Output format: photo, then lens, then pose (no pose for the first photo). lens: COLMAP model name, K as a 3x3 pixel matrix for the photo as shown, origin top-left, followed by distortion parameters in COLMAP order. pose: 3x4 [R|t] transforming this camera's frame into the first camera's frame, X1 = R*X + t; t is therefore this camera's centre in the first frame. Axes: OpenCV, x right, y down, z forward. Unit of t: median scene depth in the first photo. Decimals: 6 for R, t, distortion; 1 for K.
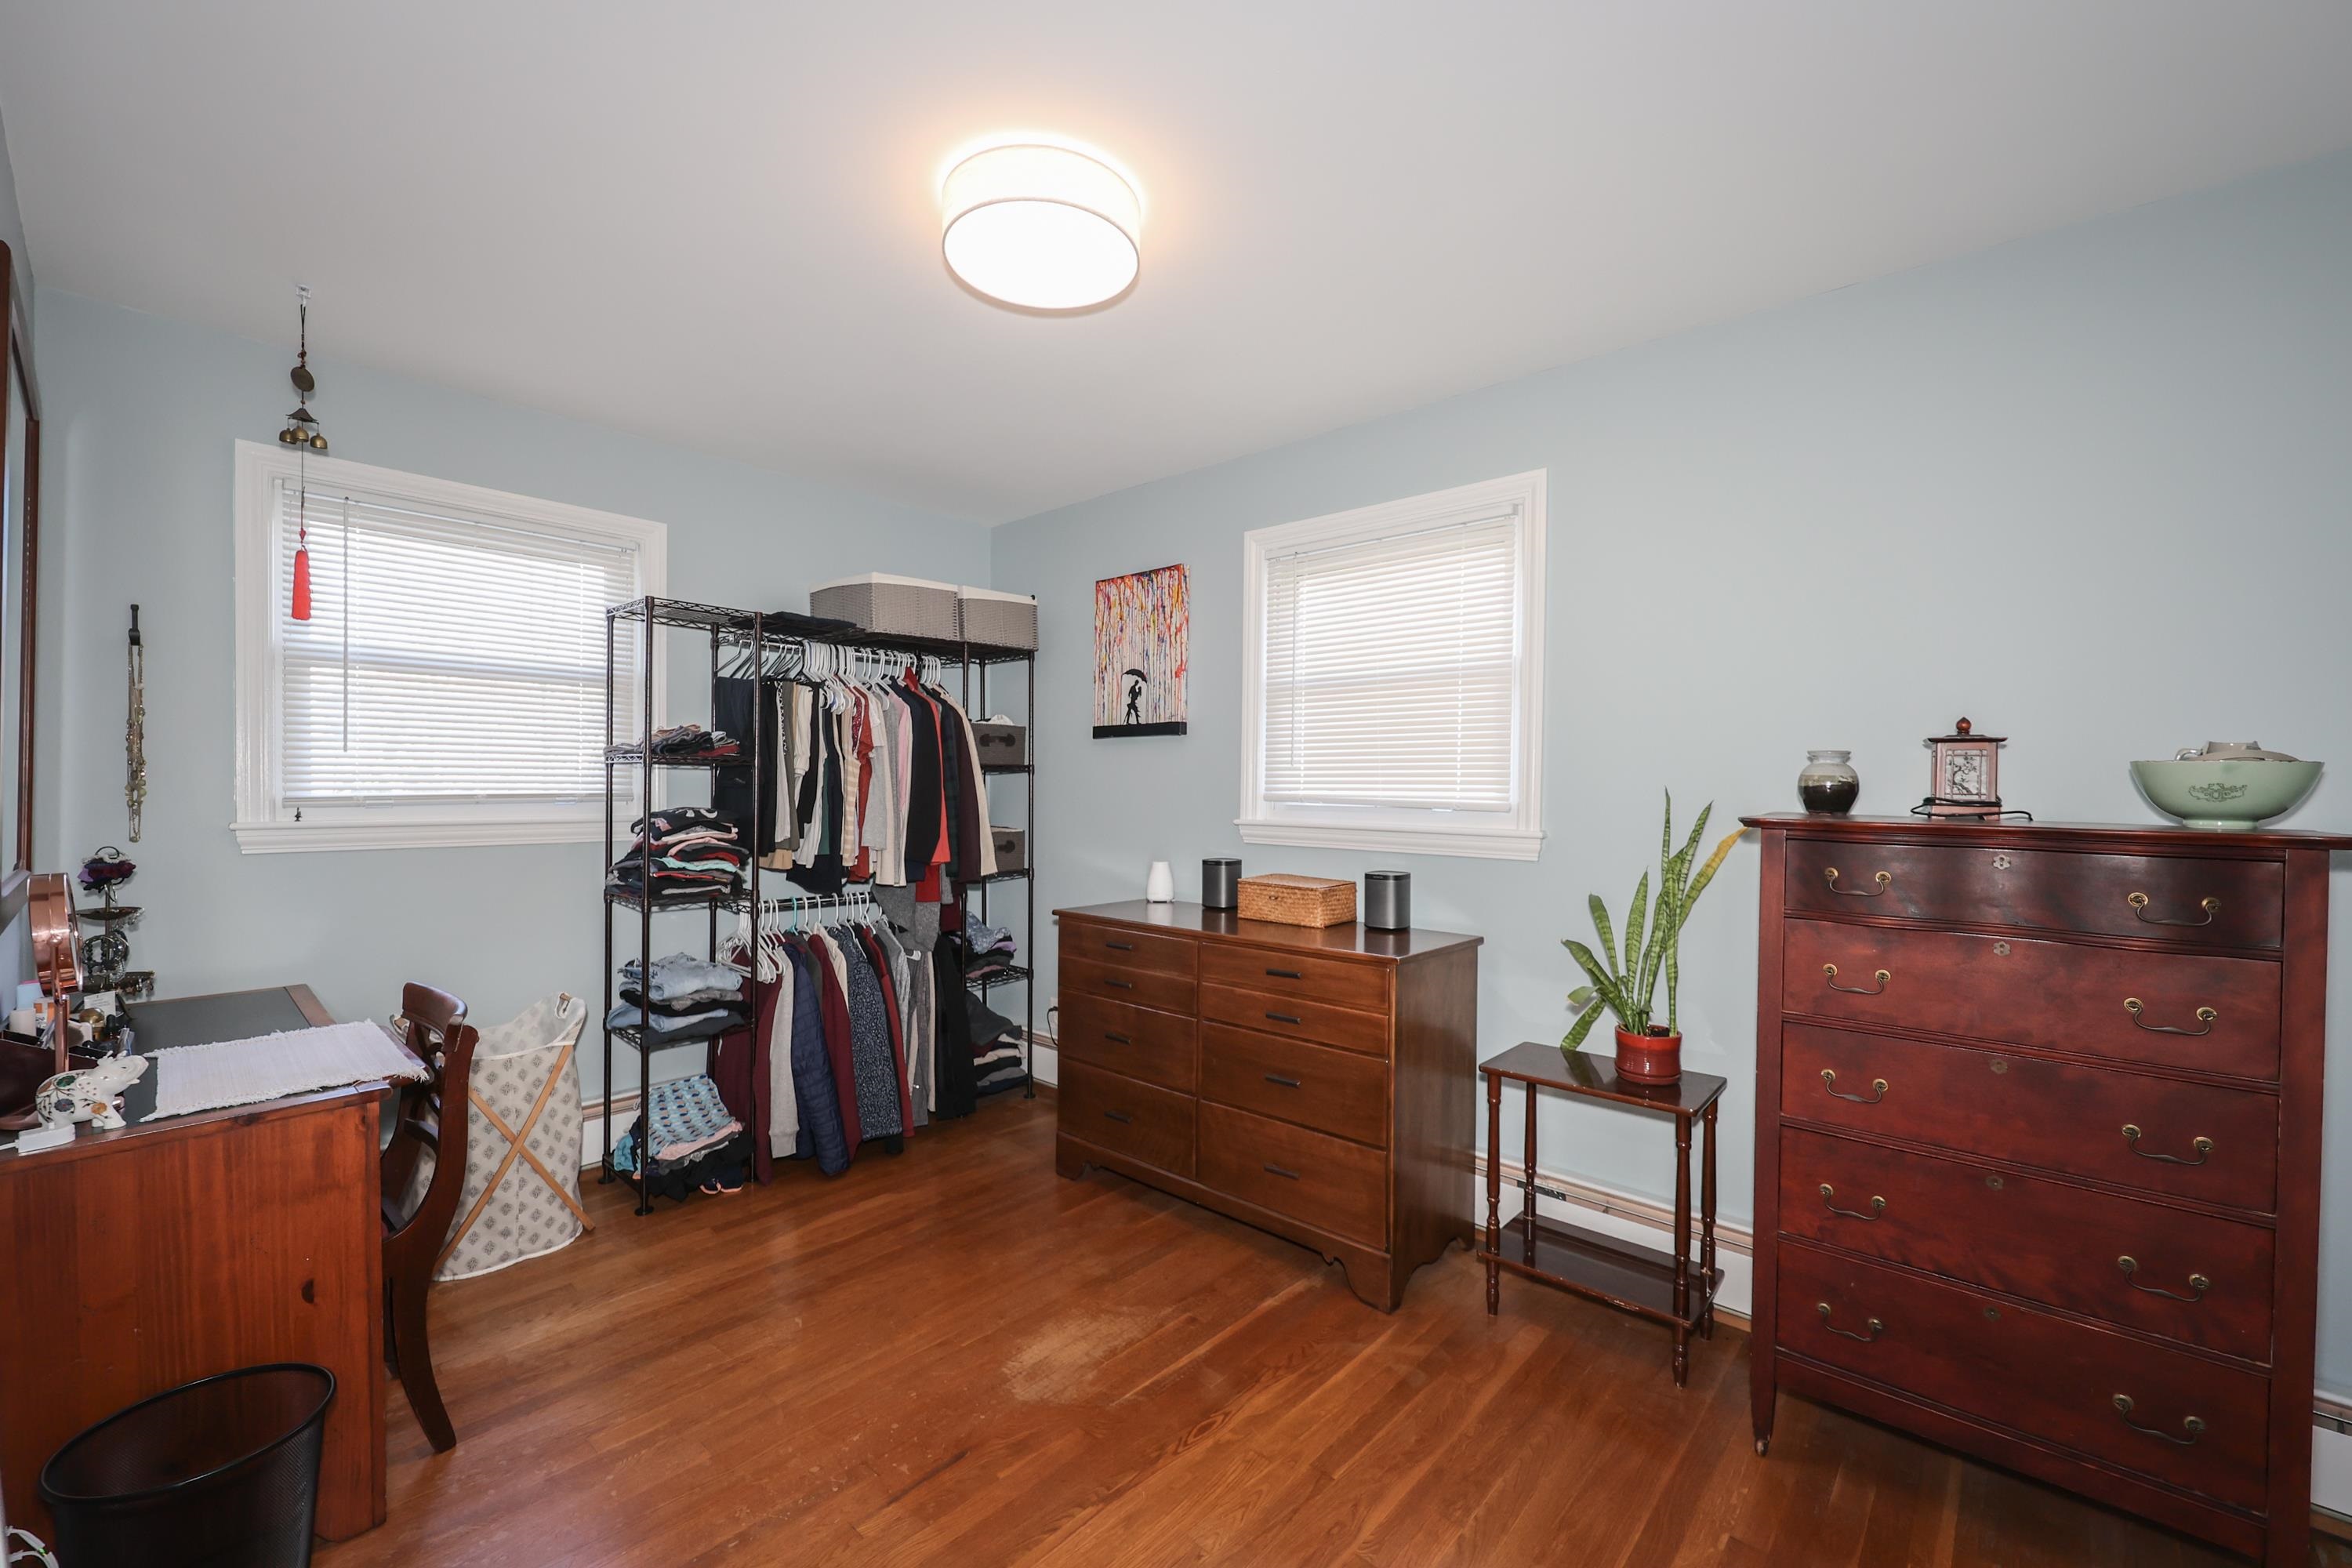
lens RADIAL K [[952.7, 0, 1175.7], [0, 952.7, 790.3], [0, 0, 1]] dist [0.000207, -0.000143]
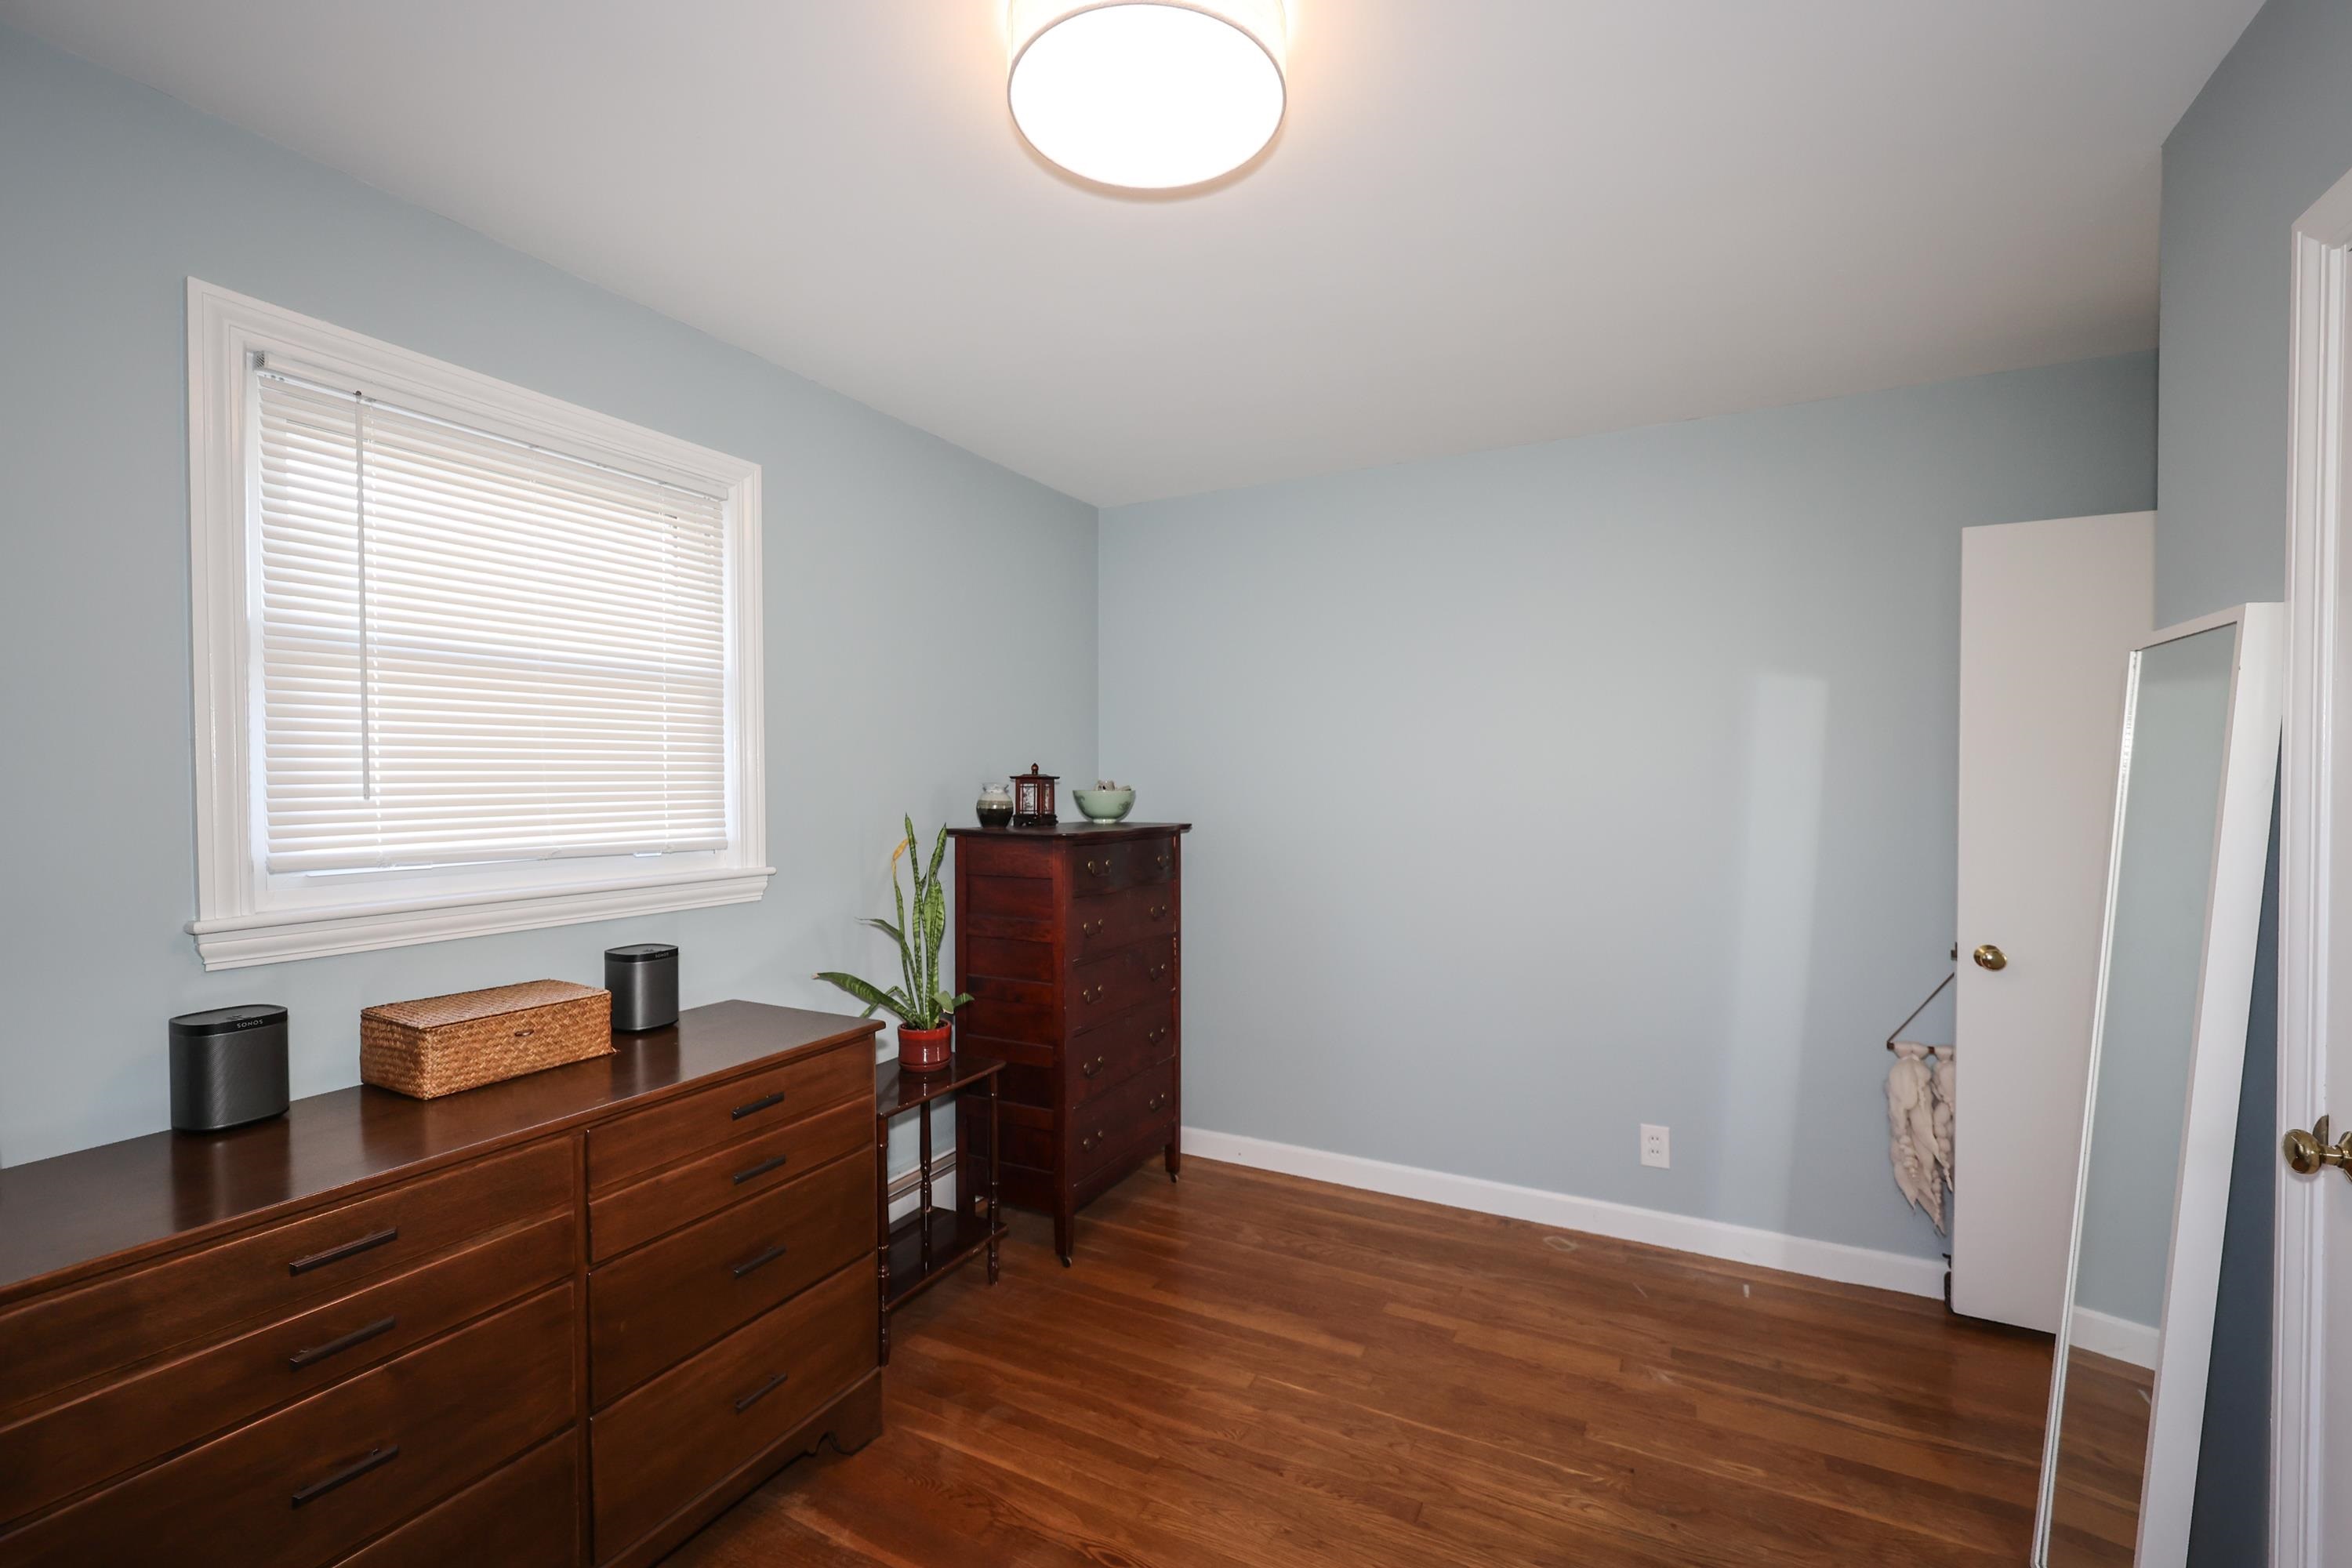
lens RADIAL K [[992.7, 0, 1177.5], [0, 992.7, 800.2], [0, 0, 1]] dist [0.002531, -0.000430]
pose [[-0.247464, -0.024902, 0.968577, -0.632217], [0.010577, 0.999541, 0.028400, -0.043677], [-0.968839, 0.017273, -0.247087, 0.855057]]
